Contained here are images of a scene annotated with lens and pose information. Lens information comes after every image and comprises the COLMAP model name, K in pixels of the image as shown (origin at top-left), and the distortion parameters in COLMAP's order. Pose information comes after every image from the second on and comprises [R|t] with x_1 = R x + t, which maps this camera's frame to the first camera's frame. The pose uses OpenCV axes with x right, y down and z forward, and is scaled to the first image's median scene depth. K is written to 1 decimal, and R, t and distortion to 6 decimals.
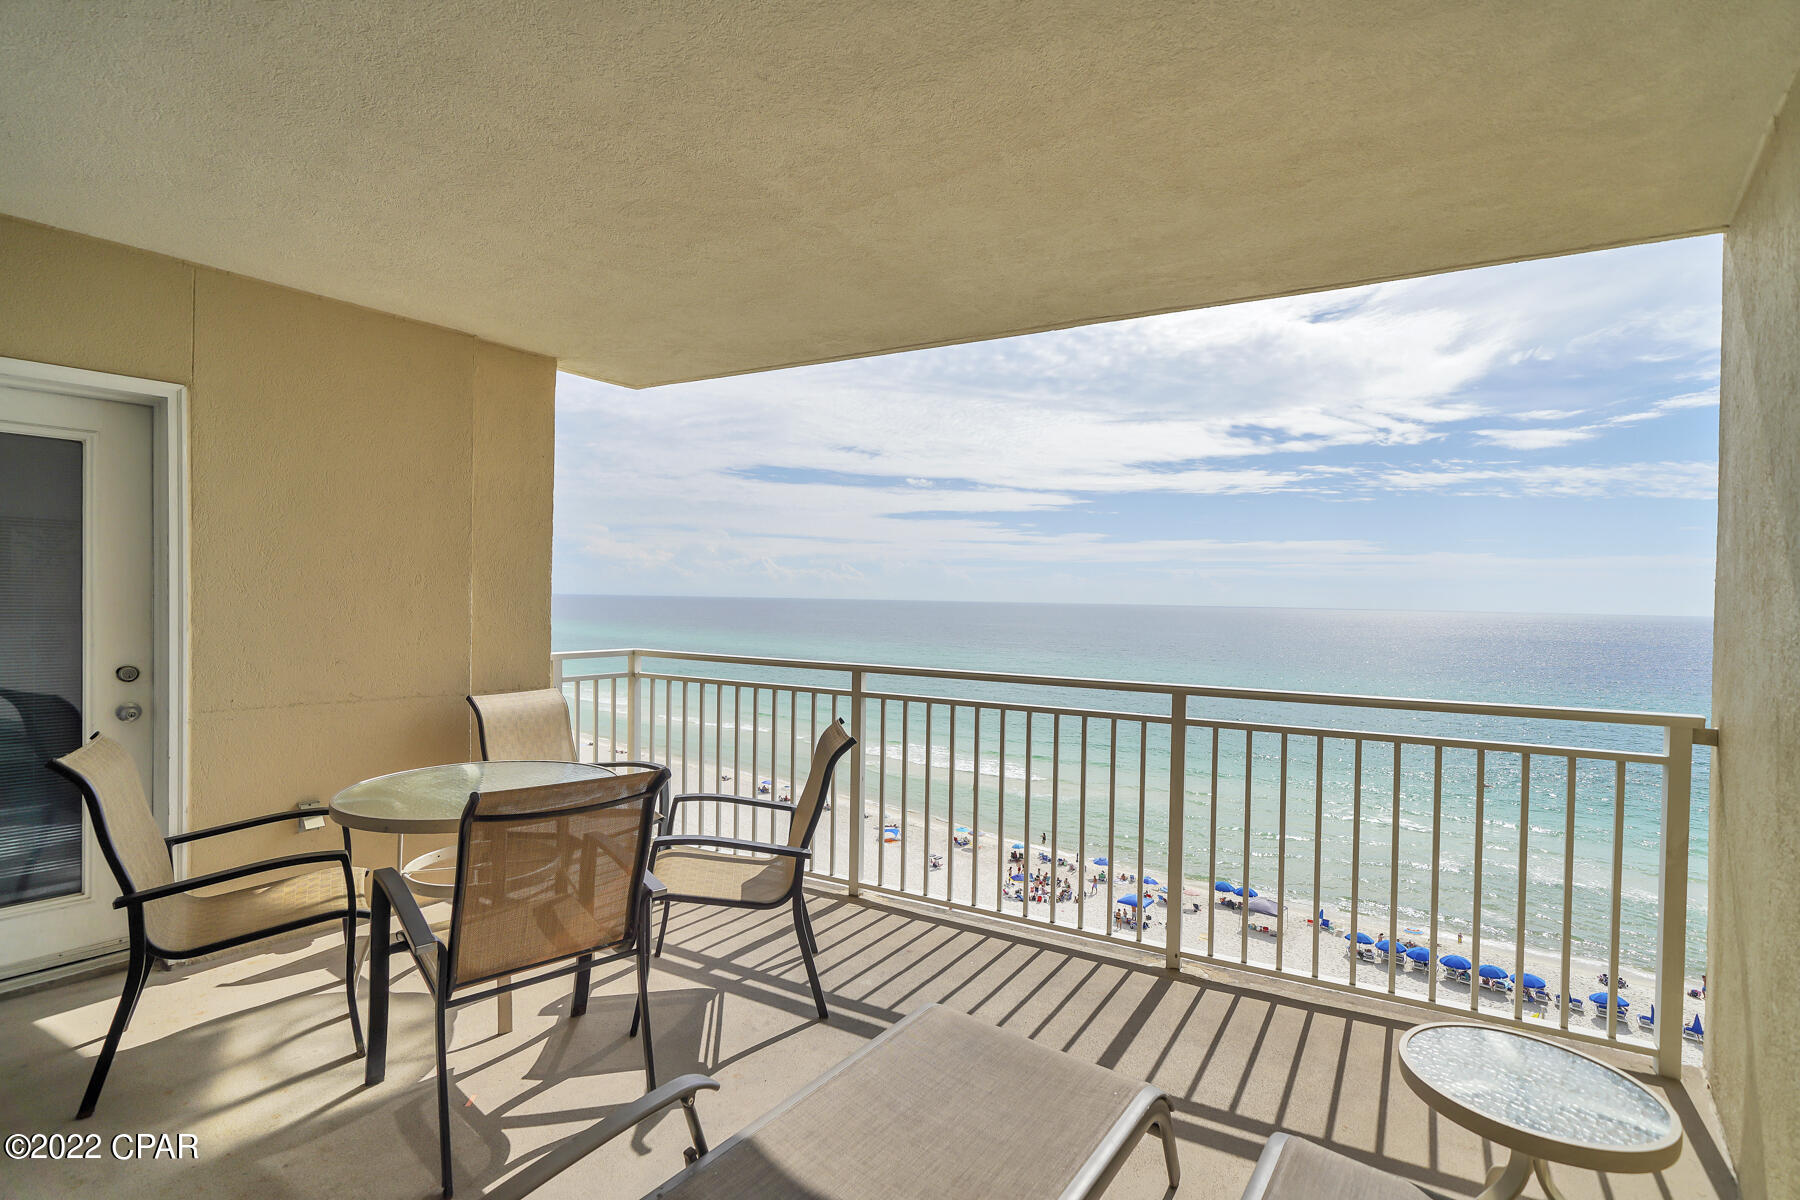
lens RADIAL K [[869.4, 0, 881.8], [0, 869.4, 605.6], [0, 0, 1]] dist [0.000201, -0.002629]
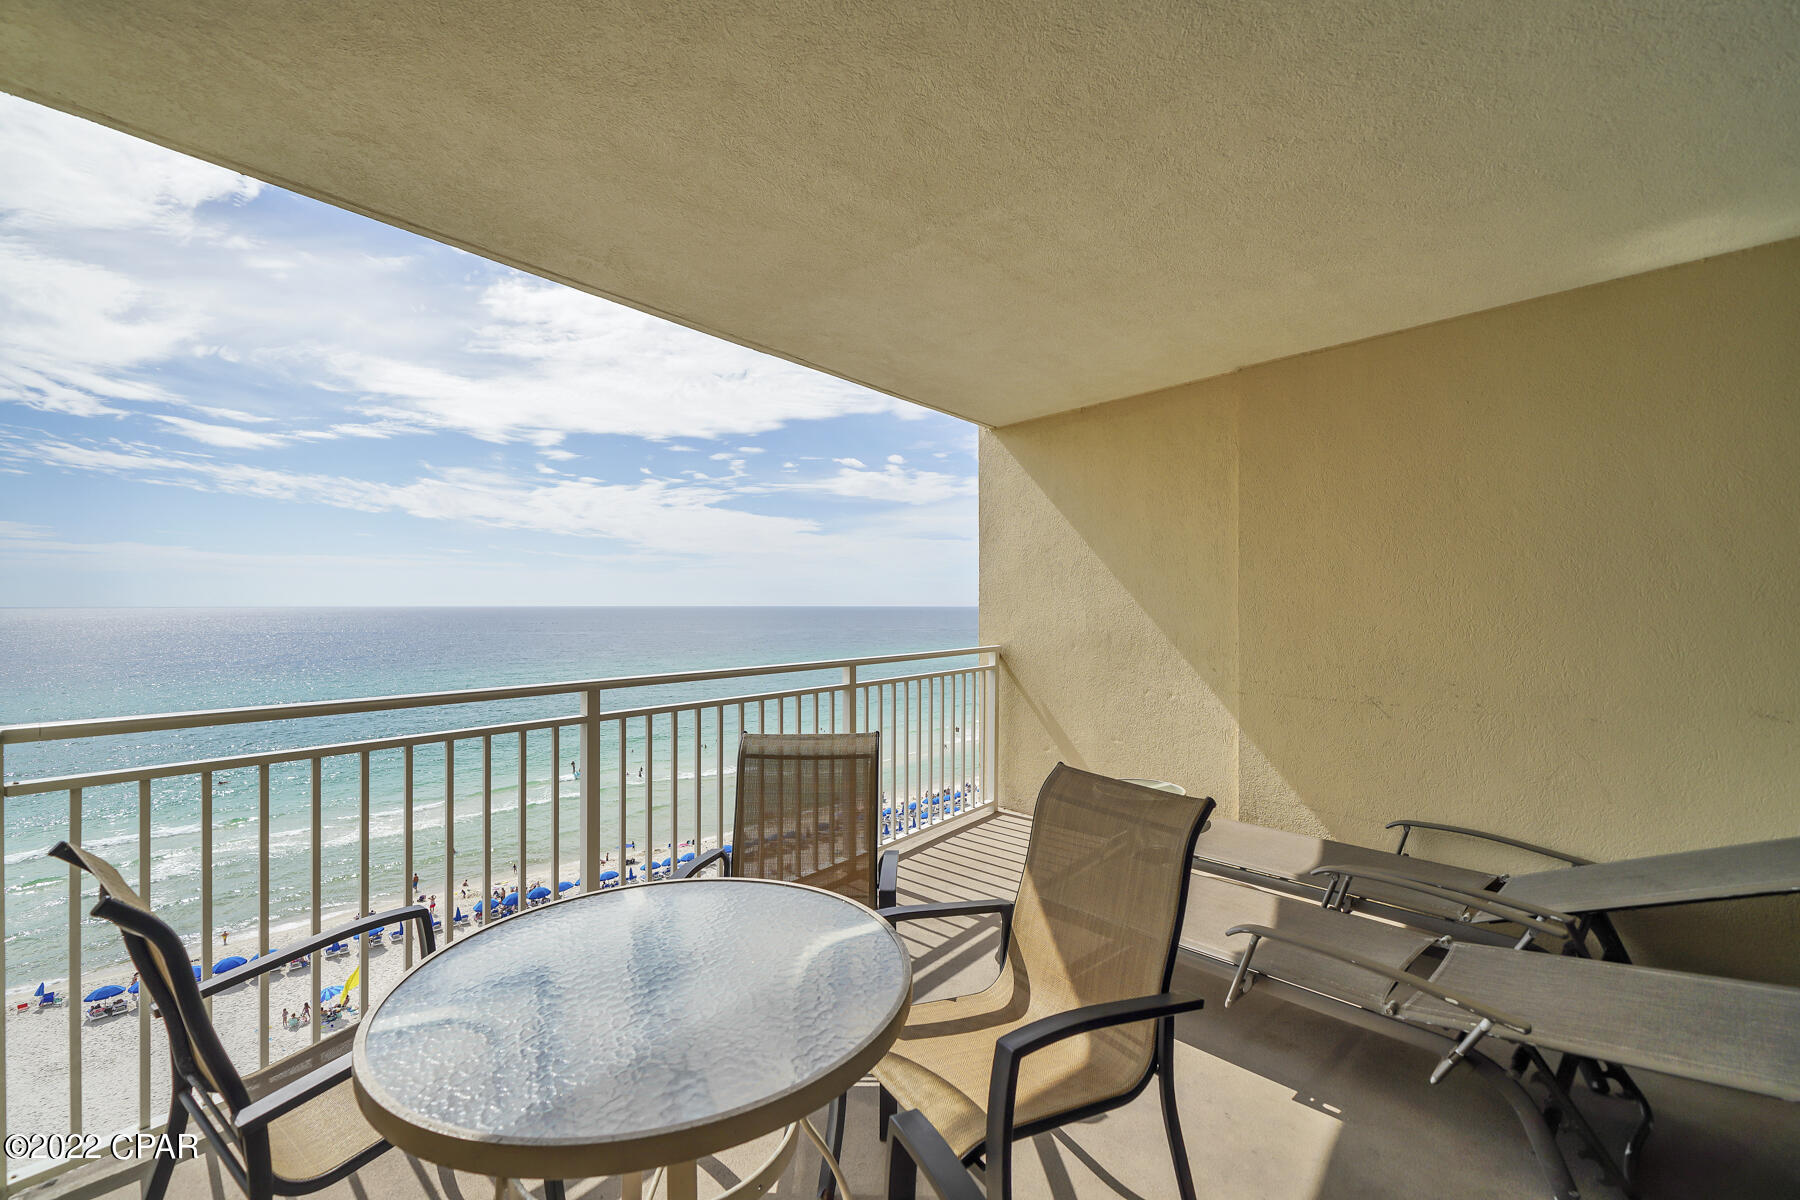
lens RADIAL K [[800.9, 0, 914.6], [0, 800.9, 611.1], [0, 0, 1]] dist [0.007221, -0.002189]
pose [[0.107828, -0.028285, 0.993767, -0.107410], [0.012879, 0.999551, 0.027052, -0.001911], [-0.994086, 0.009881, 0.108144, 0.094489]]
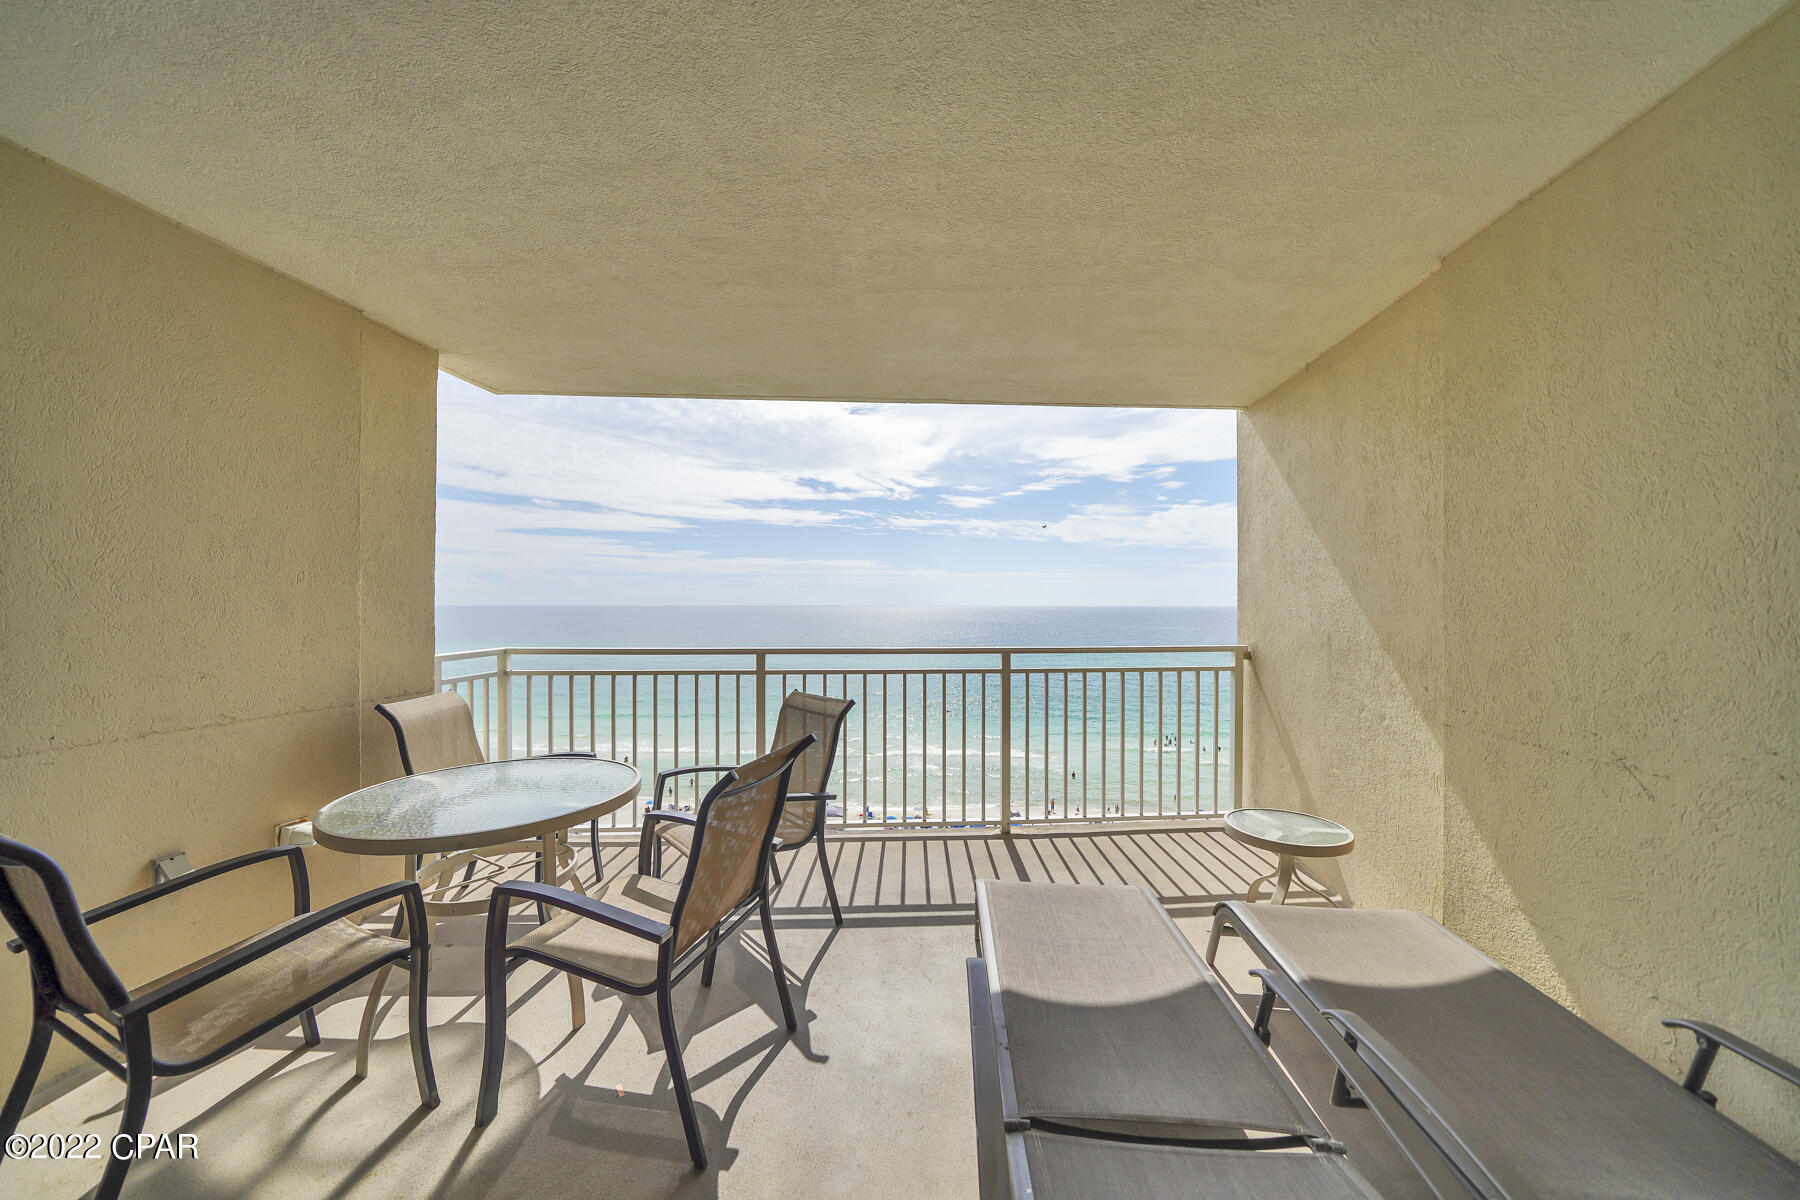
lens RADIAL K [[653.9, 0, 910.6], [0, 653.9, 601.8], [0, 0, 1]] dist [-0.010663, -0.000194]
pose [[0.828013, -0.015831, 0.560485, -0.054448], [0.020212, 0.999794, -0.001620, 0.001130], [-0.560345, 0.012670, 0.828163, 0.016706]]
